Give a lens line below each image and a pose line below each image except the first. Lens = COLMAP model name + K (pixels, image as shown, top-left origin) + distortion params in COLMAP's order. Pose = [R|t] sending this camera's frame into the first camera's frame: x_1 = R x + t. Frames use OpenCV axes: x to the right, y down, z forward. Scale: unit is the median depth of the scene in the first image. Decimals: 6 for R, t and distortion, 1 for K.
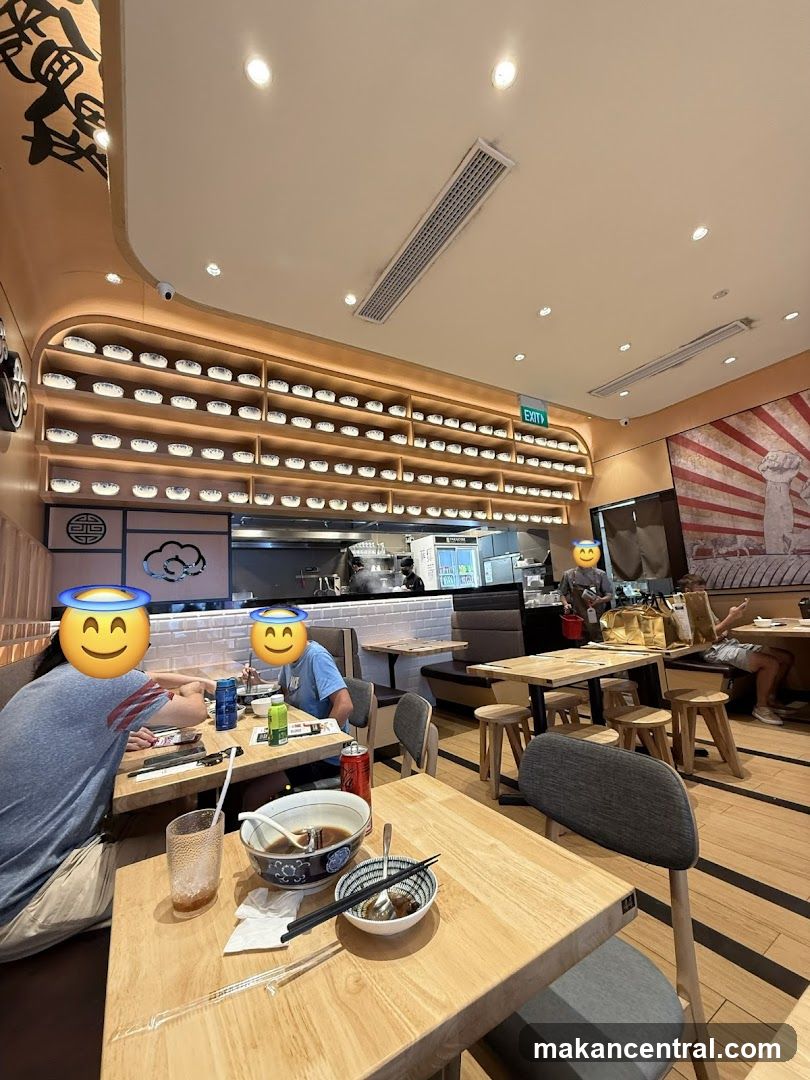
lens RADIAL K [[418.8, 0, 405.0], [0, 418.8, 540.0], [0, 0, 1]] dist [0.032331, 0.000084]
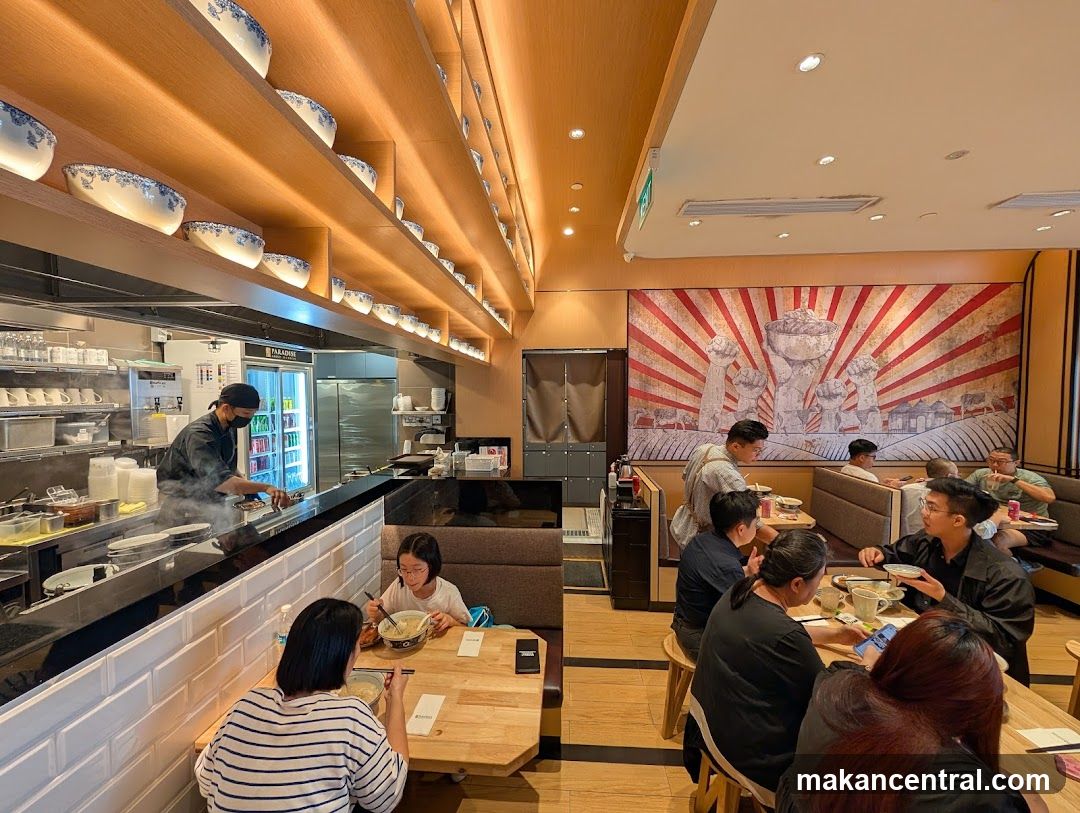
lens RADIAL K [[418.8, 0, 540.0], [0, 418.8, 406.5], [0, 0, 1]] dist [0.032331, 0.000084]
pose [[0.572160, 0.044458, 0.818936, -0.217833], [-0.150551, 0.987255, 0.051588, -0.018143], [-0.806205, -0.152808, 0.571562, 0.661256]]
